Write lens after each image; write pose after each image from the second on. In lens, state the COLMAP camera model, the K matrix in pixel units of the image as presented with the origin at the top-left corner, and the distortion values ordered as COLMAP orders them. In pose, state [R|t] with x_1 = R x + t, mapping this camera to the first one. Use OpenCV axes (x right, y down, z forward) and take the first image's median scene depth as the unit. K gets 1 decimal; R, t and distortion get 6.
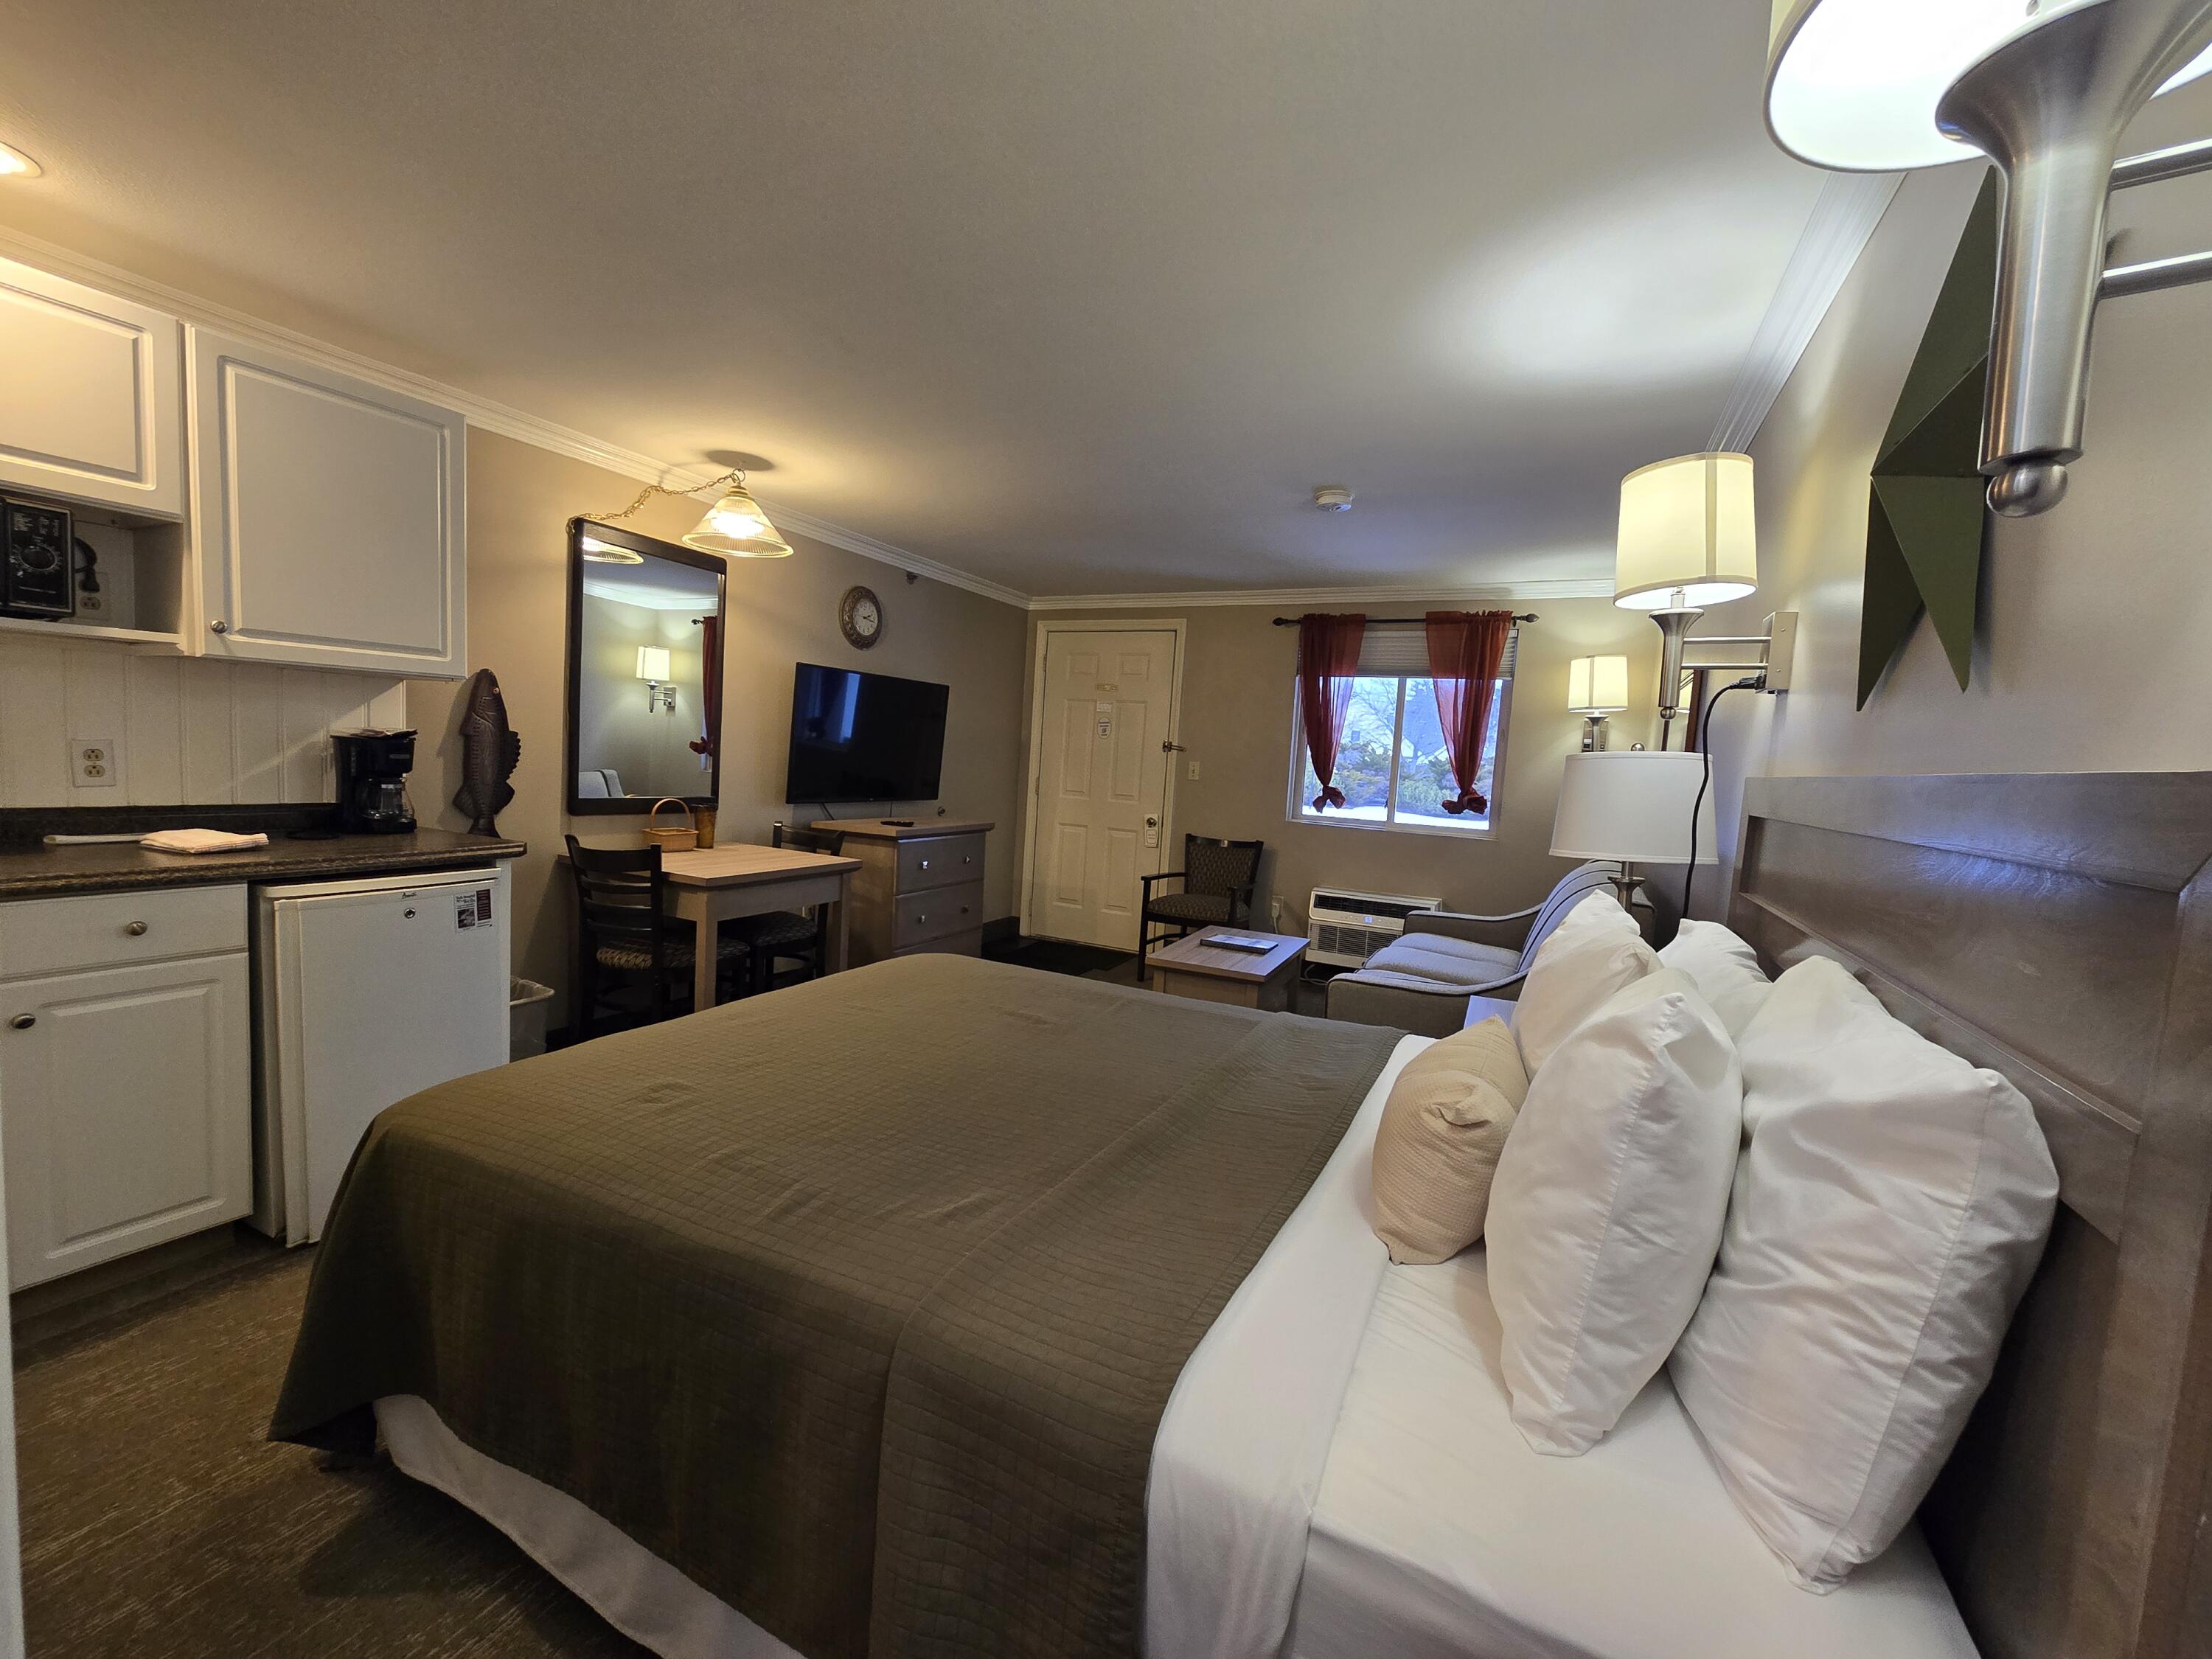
lens RADIAL K [[899.8, 0, 1106.7], [0, 899.8, 832.8], [0, 0, 1]] dist [-0.005664, 0.002189]
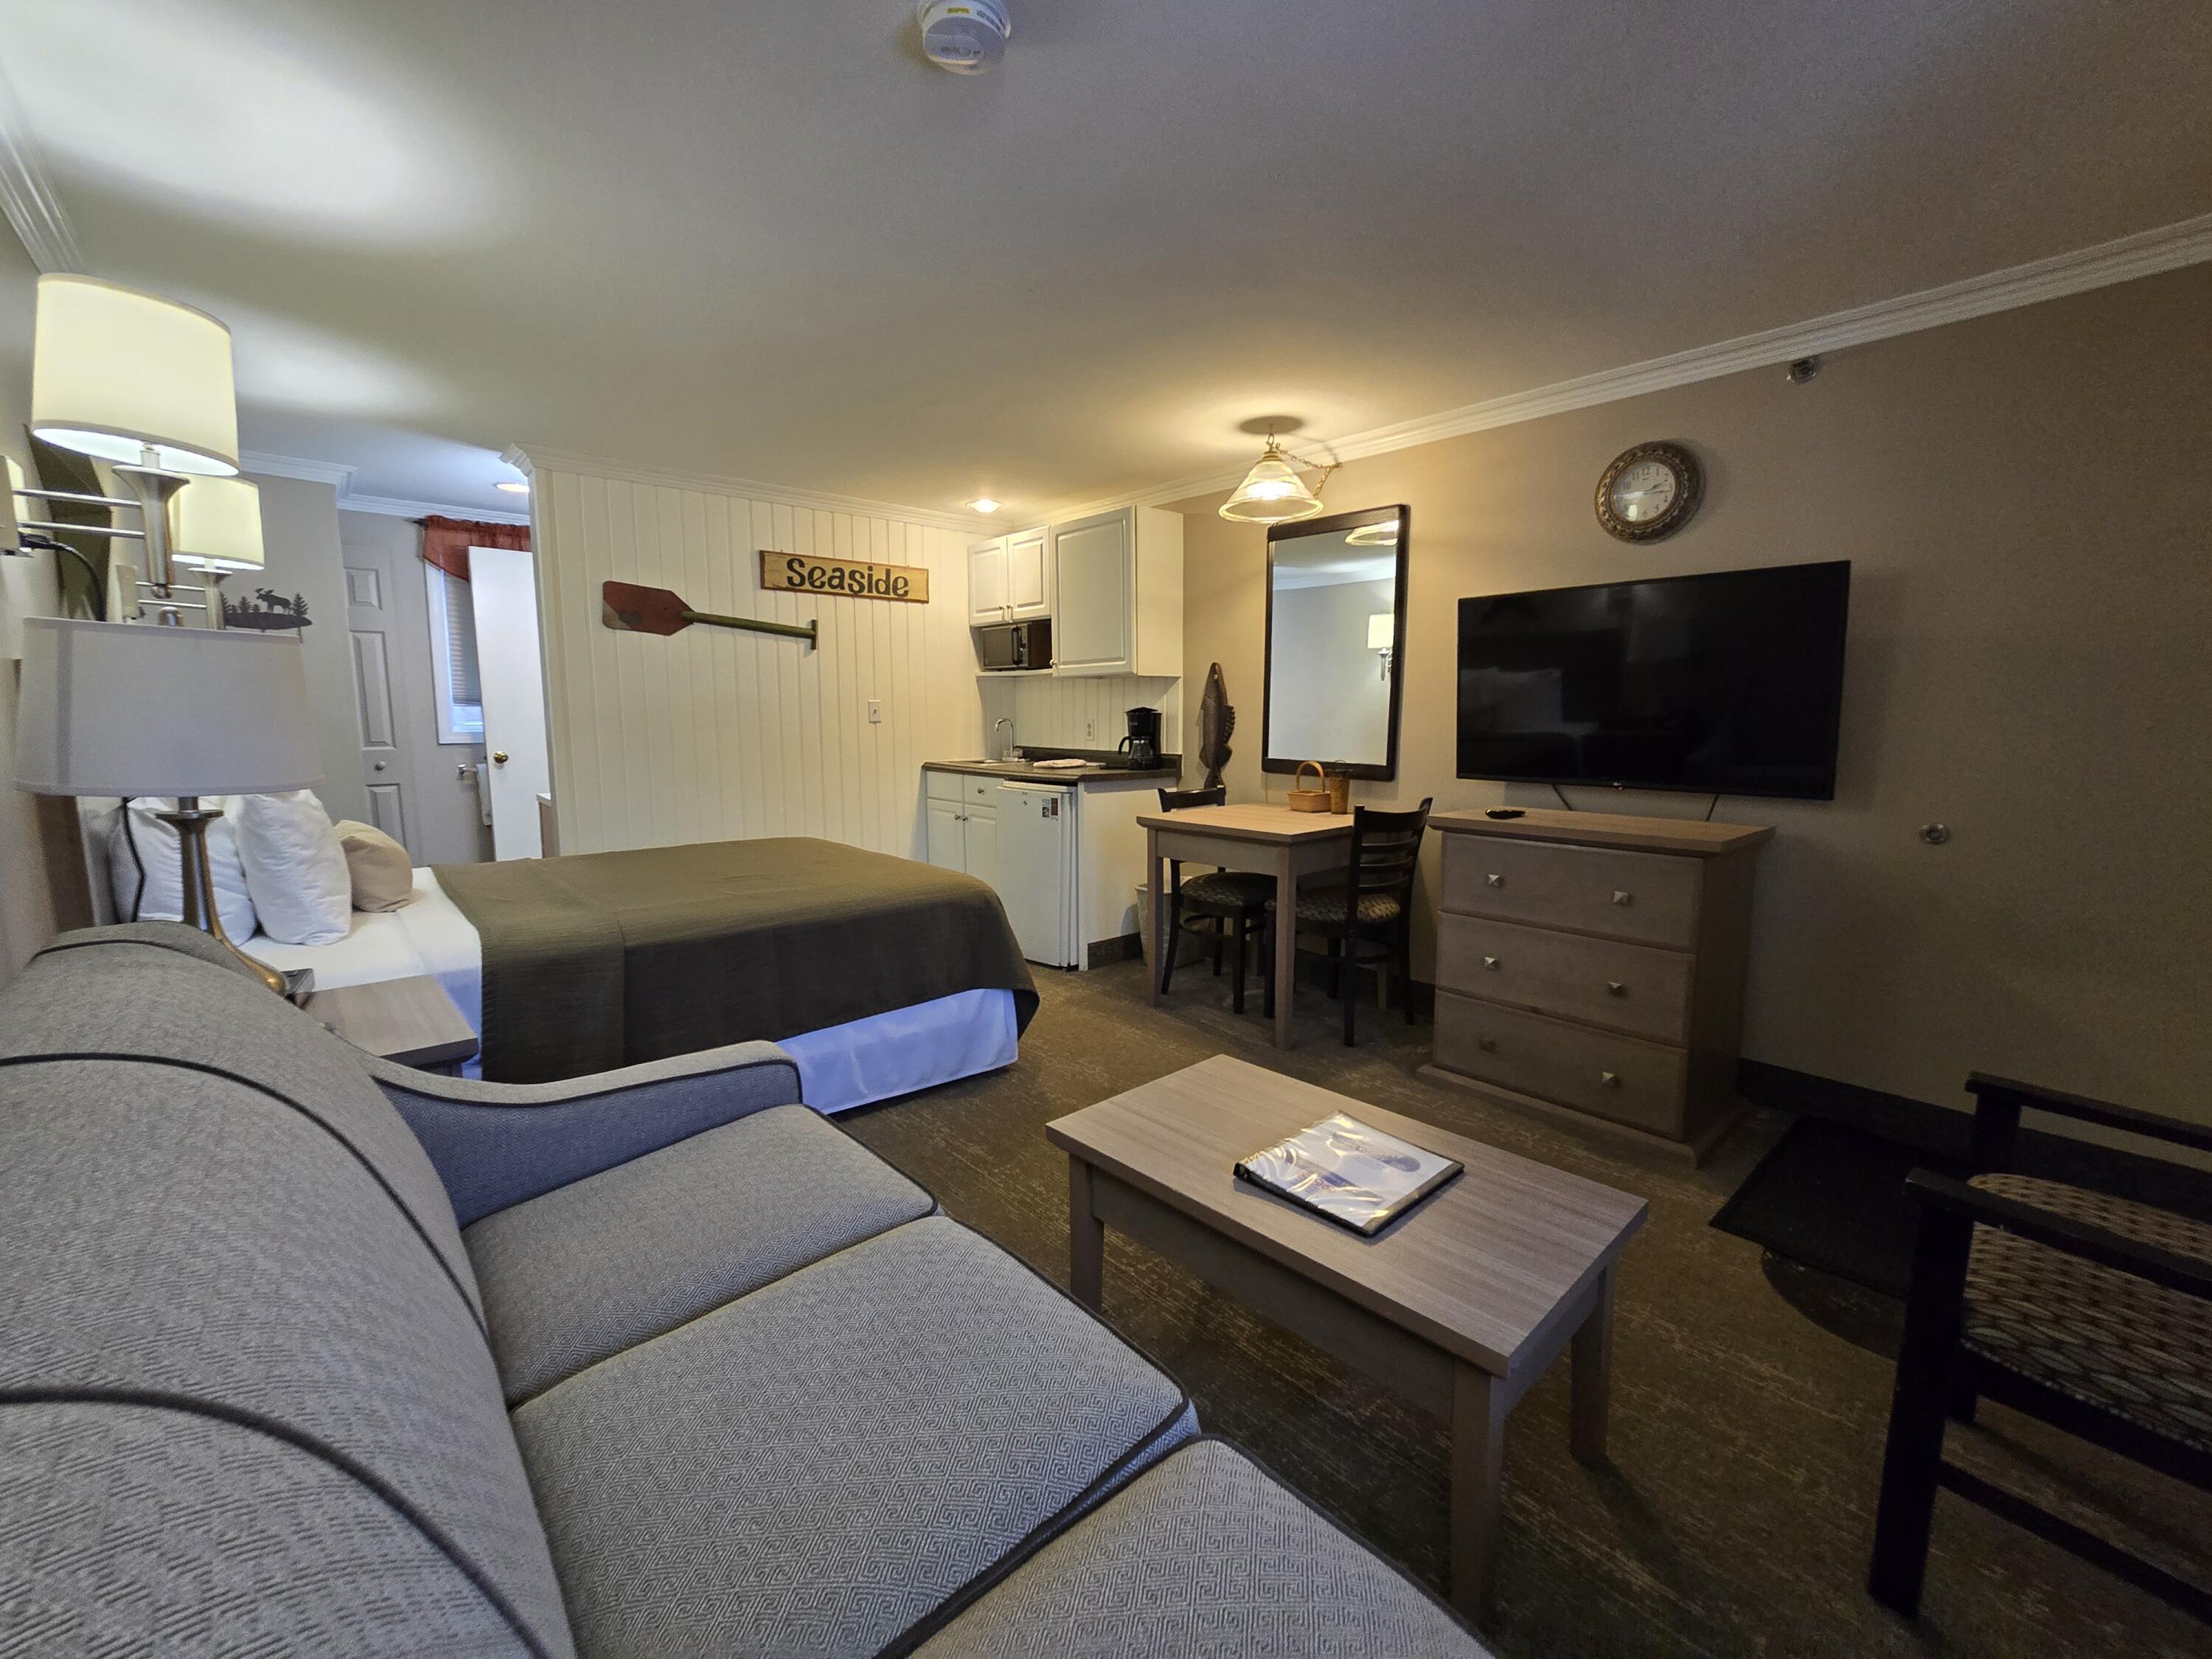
lens RADIAL K [[899.8, 0, 1128.1], [0, 899.8, 821.1], [0, 0, 1]] dist [-0.005664, 0.002189]
pose [[-0.357981, 0.053528, -0.932193, 0.774139], [-0.101181, 0.990253, 0.095717, -0.064564], [0.928230, 0.128585, -0.349076, 1.569846]]
